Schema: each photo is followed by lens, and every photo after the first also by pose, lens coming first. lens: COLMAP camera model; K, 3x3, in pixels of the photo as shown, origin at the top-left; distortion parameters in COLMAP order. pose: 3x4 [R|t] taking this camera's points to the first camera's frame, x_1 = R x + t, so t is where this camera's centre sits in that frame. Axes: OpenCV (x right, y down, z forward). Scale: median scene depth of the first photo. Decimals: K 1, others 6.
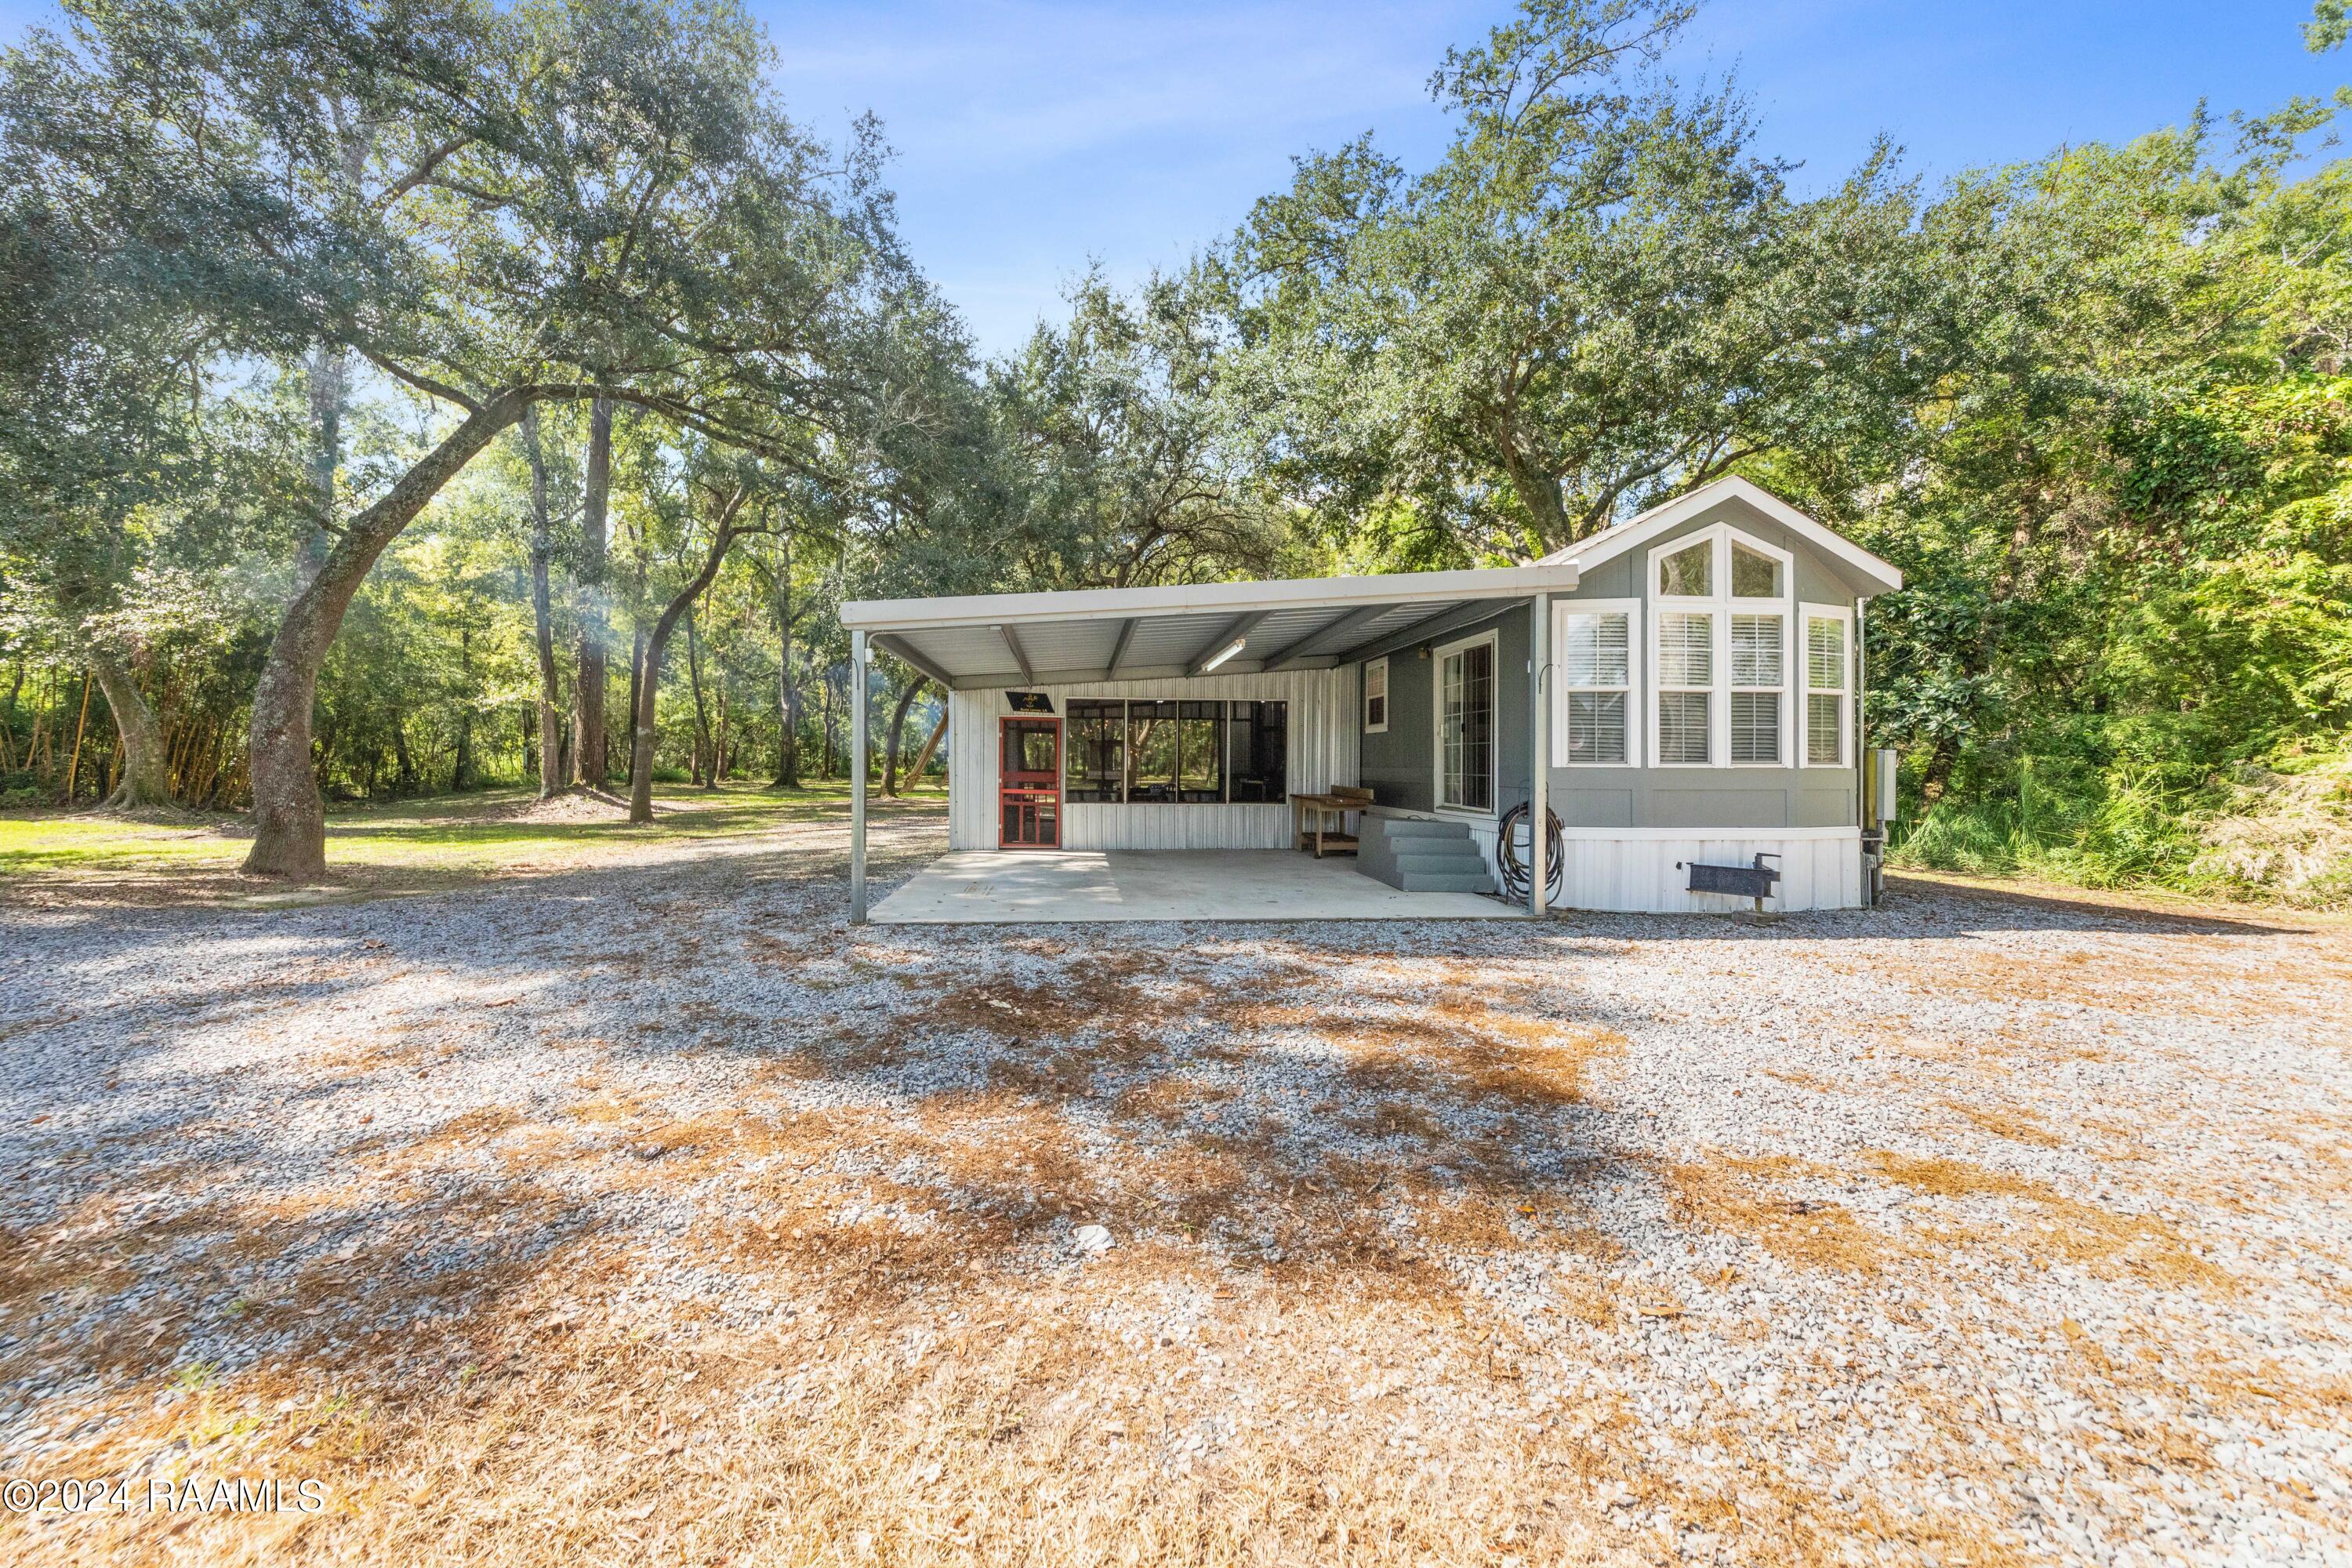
lens RADIAL K [[894.9, 0, 1161.0], [0, 894.9, 772.7], [0, 0, 1]] dist [-0.001929, -0.000553]
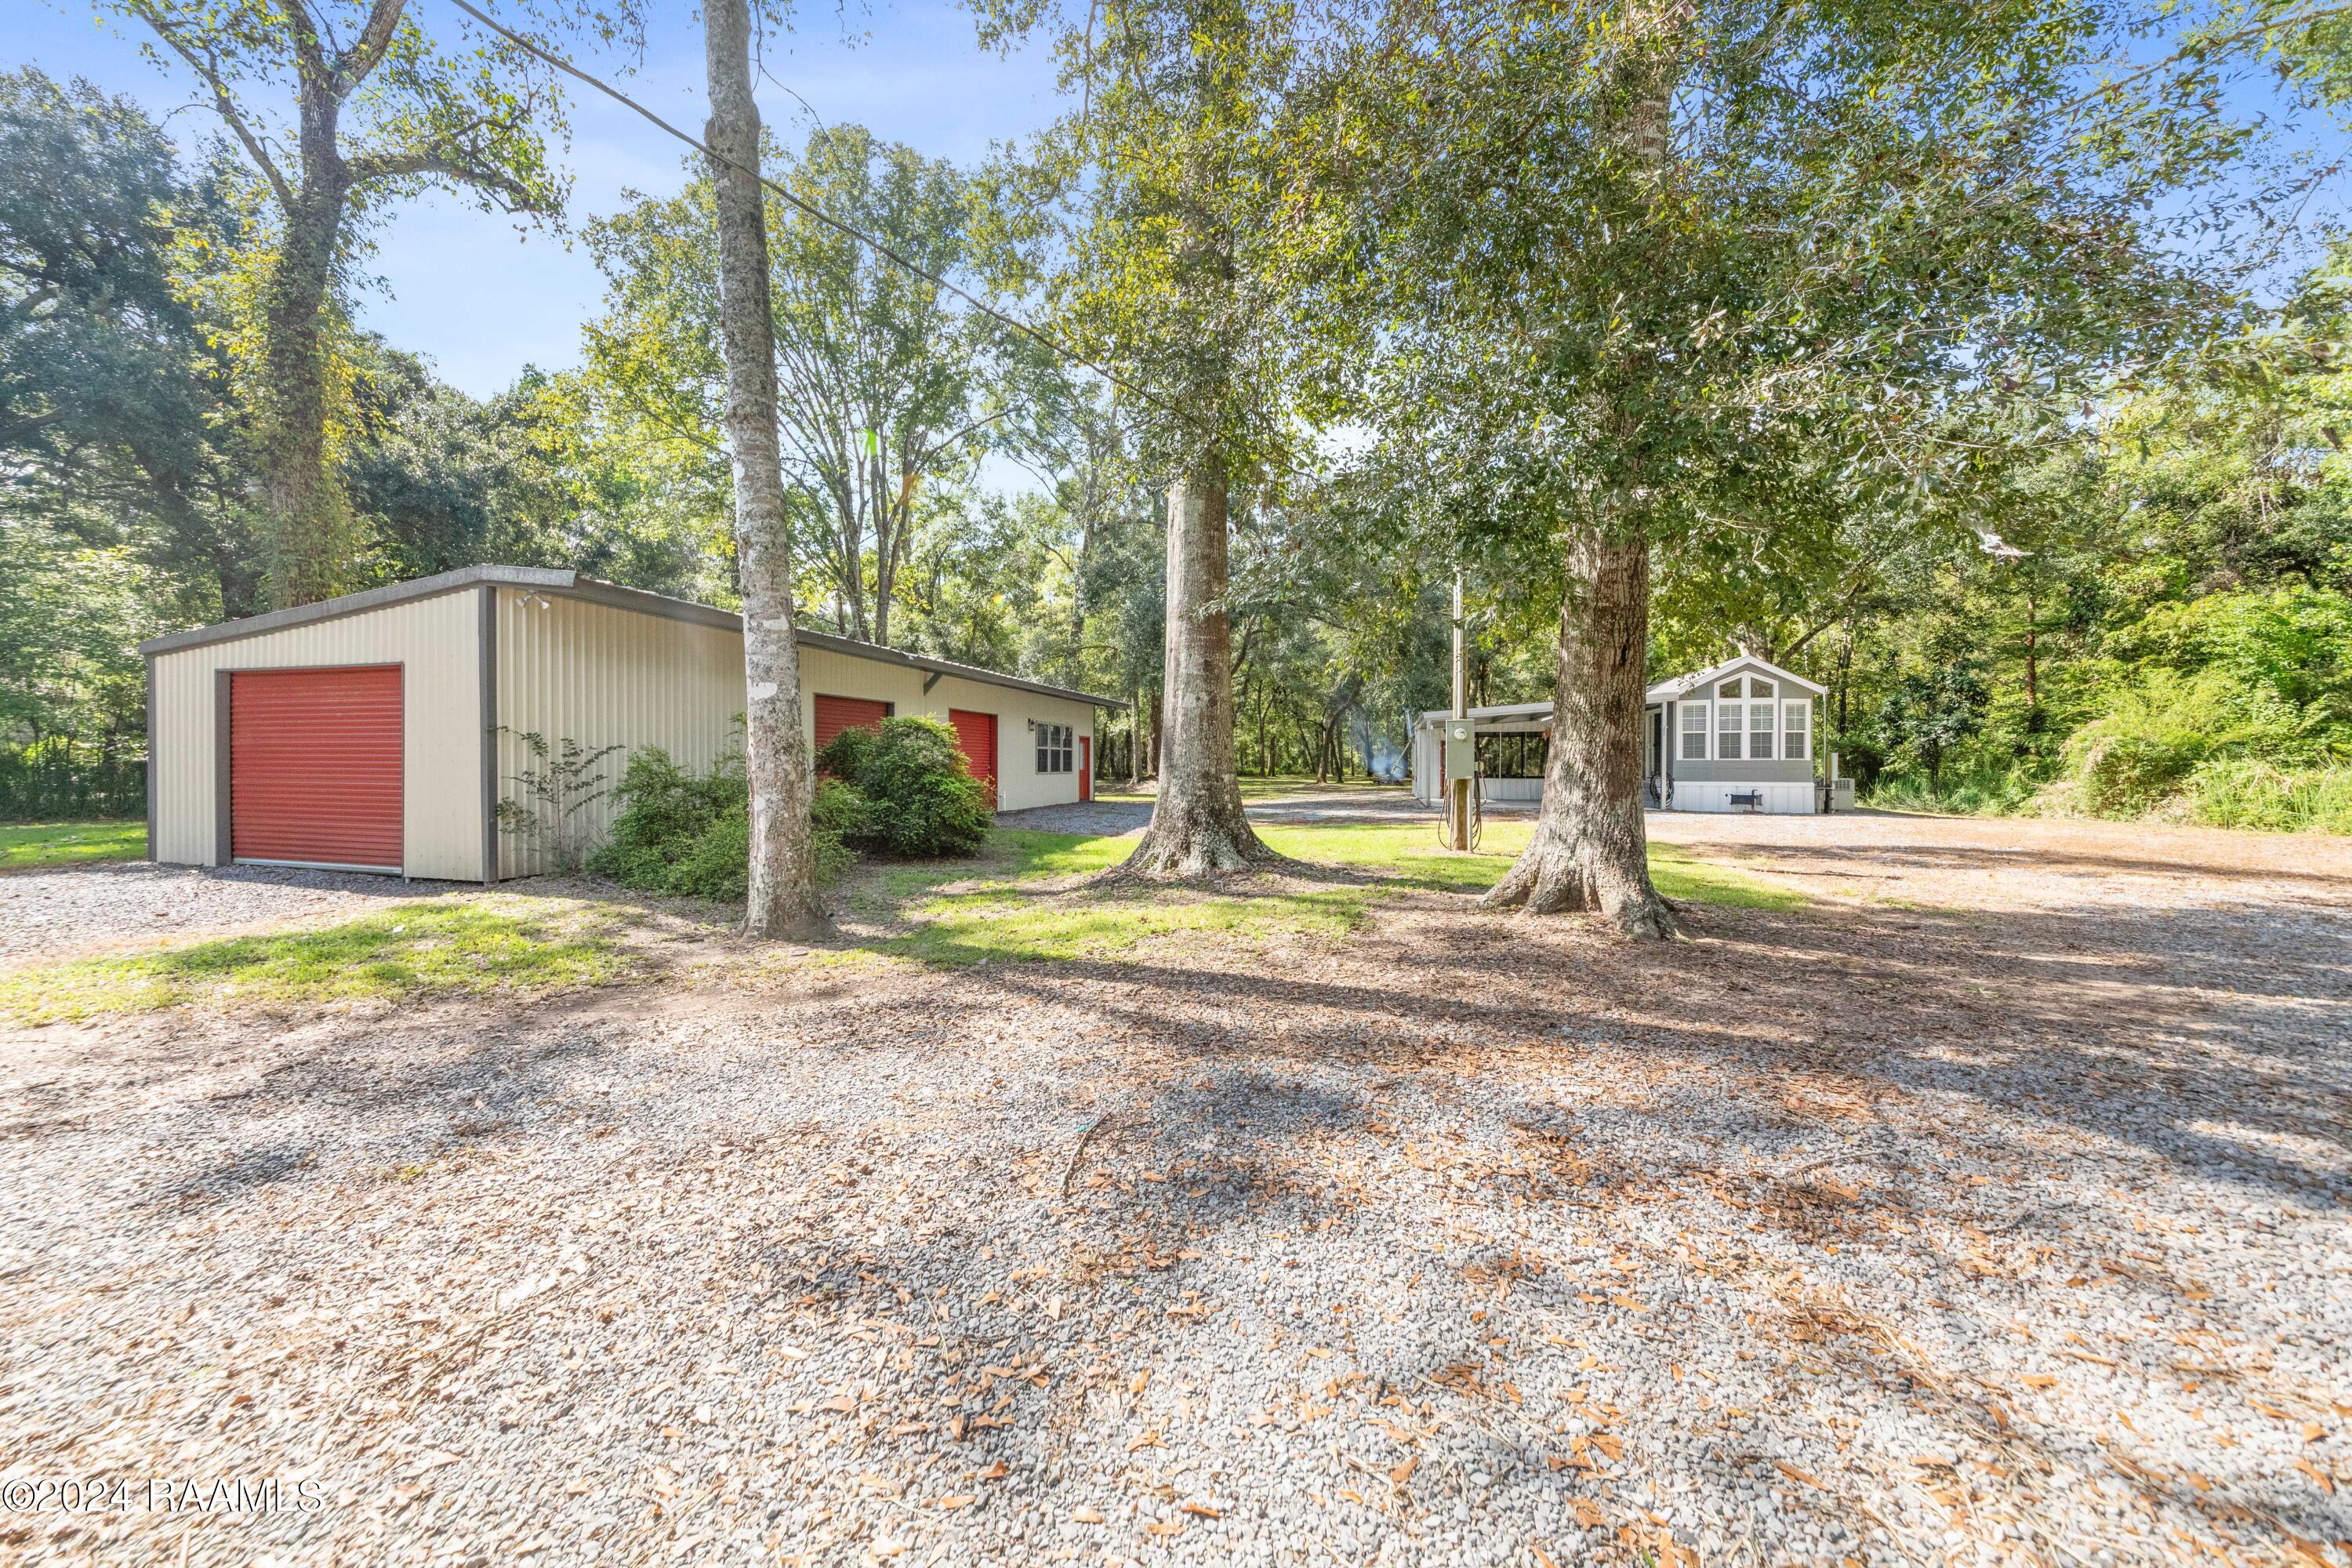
lens RADIAL K [[857.7, 0, 1165.0], [0, 857.7, 780.9], [0, 0, 1]] dist [-0.003749, -0.000365]
pose [[0.937308, 0.000361, -0.348502, -0.084372], [-0.000238, 1.000000, 0.000397, 0.037674], [0.348502, -0.000289, 0.937308, -1.366659]]
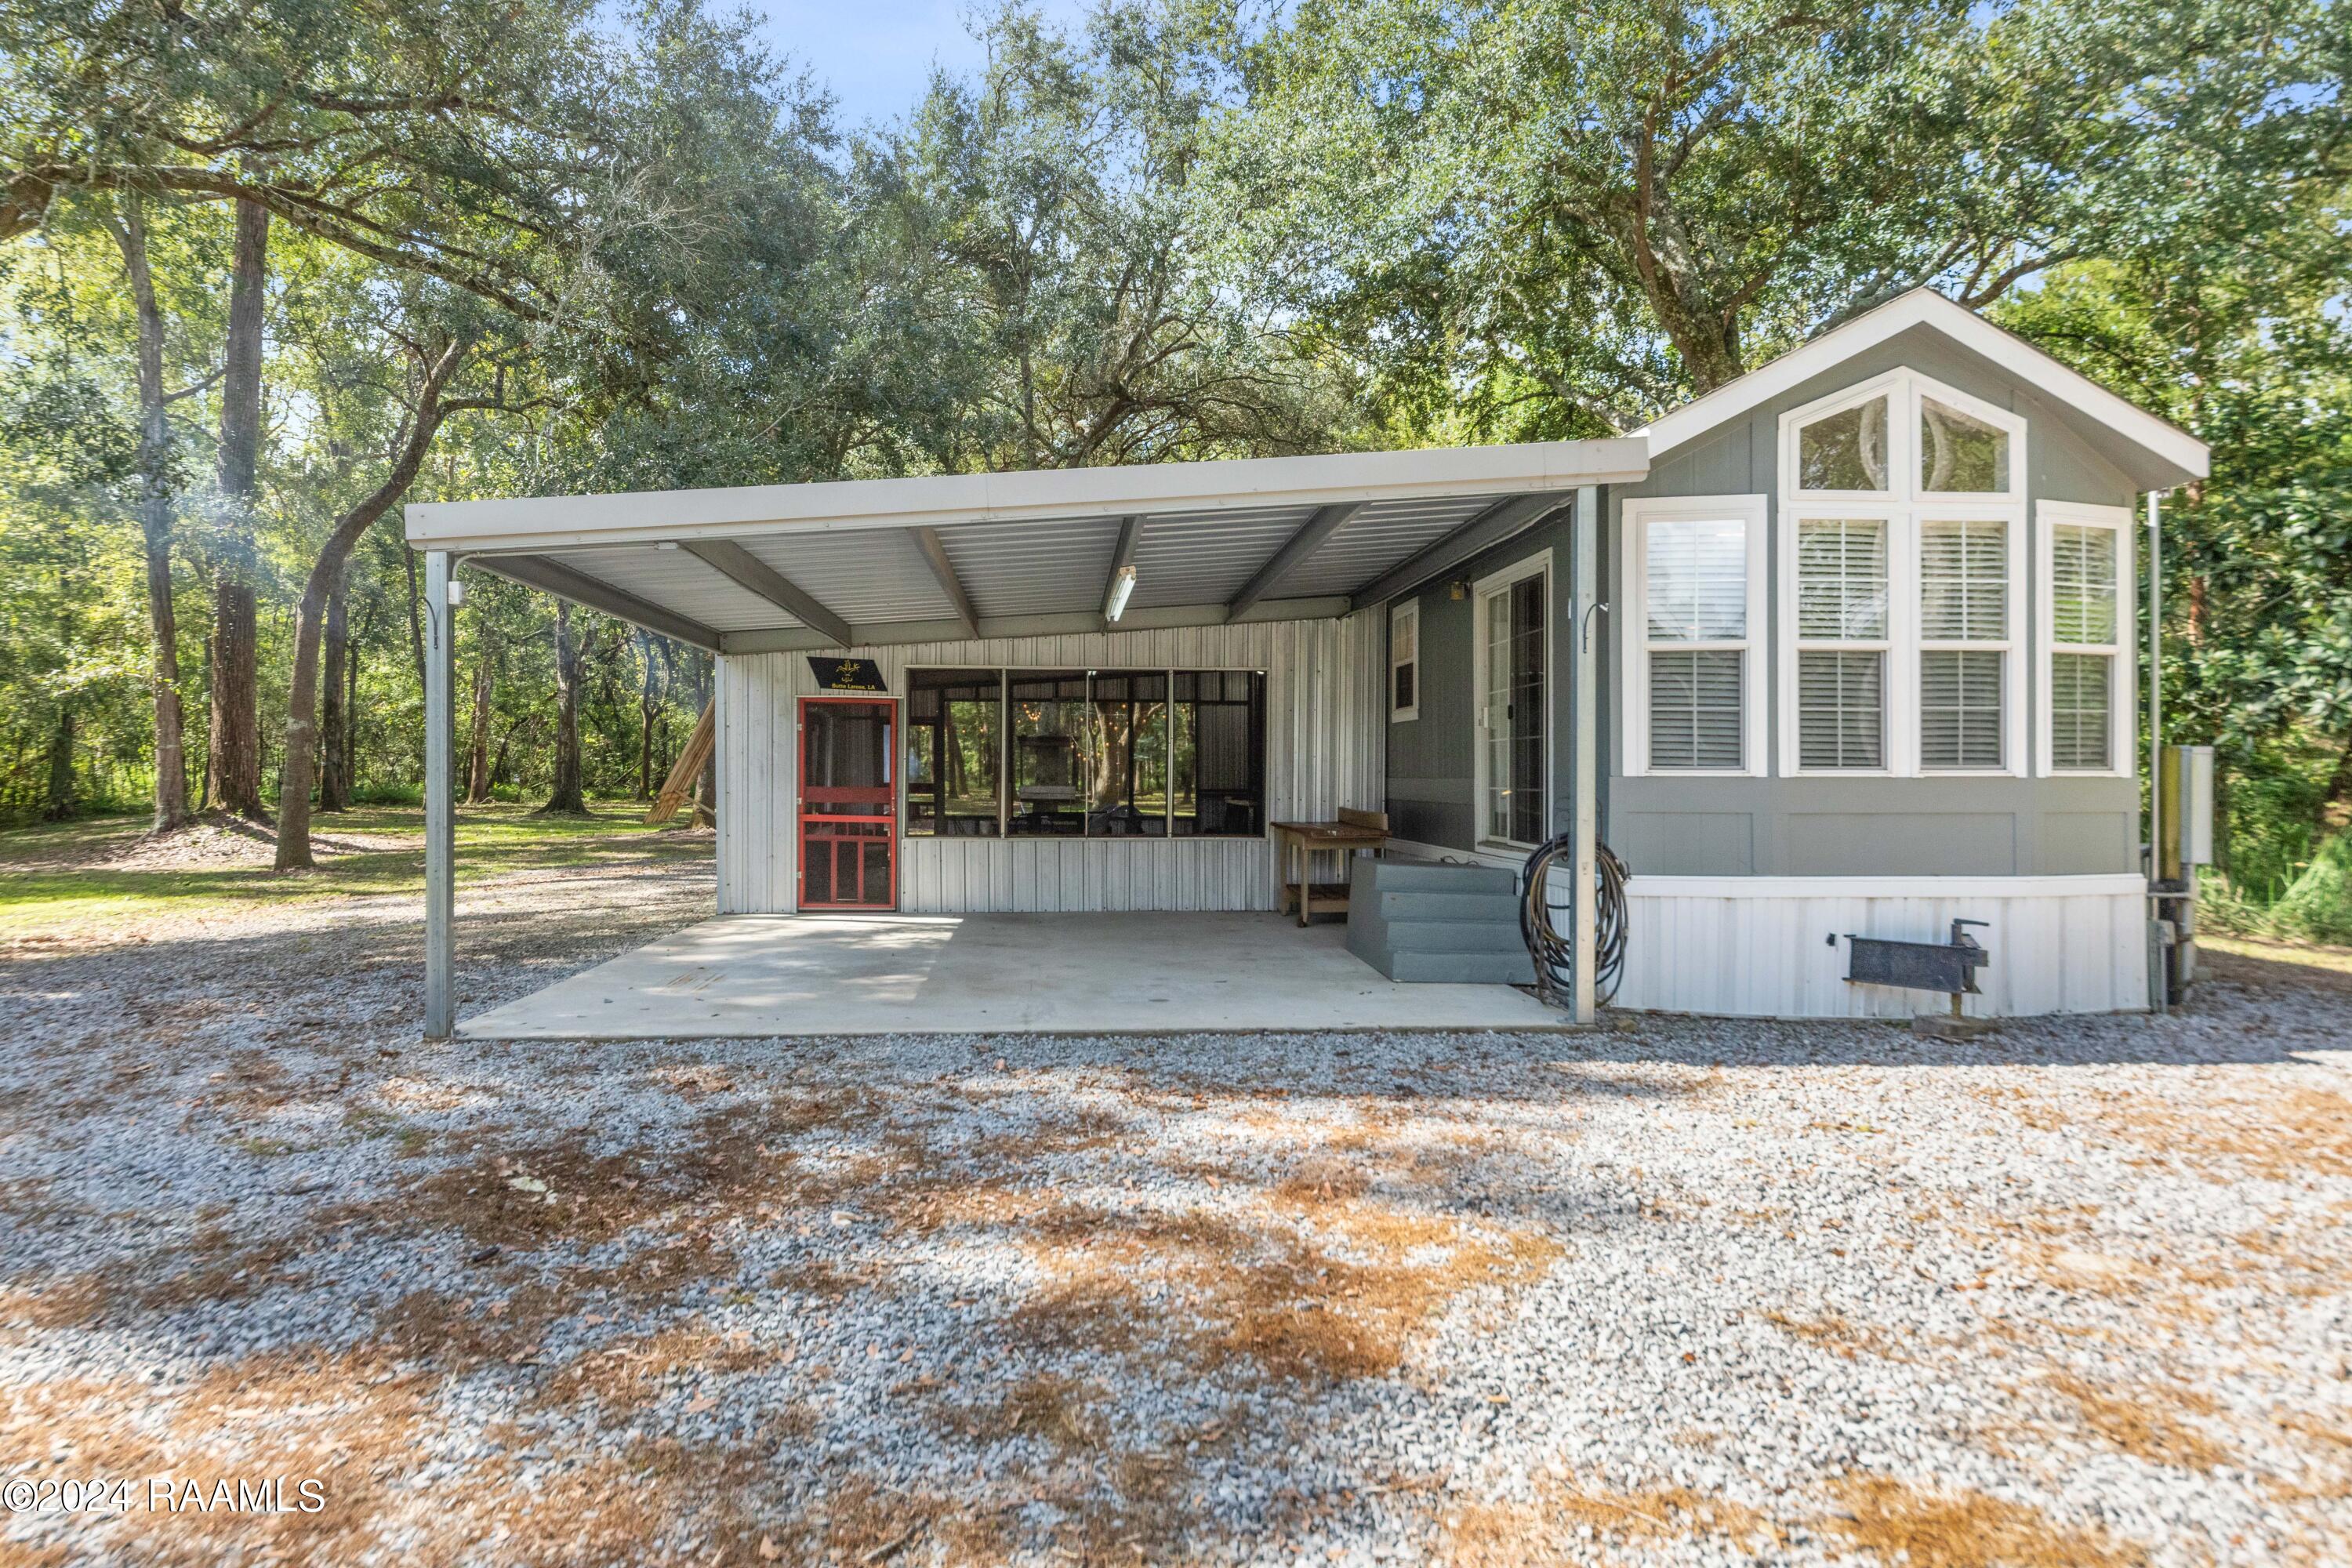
lens RADIAL K [[1404.1, 0, 1174.0], [0, 1404.1, 786.4], [0, 0, 1]] dist [0.002420, -0.002088]
pose [[0.999937, -0.002428, -0.010950, 0.096605], [0.002409, 0.999996, -0.001696, 0.000984], [0.010954, 0.001670, 0.999939, 0.034801]]
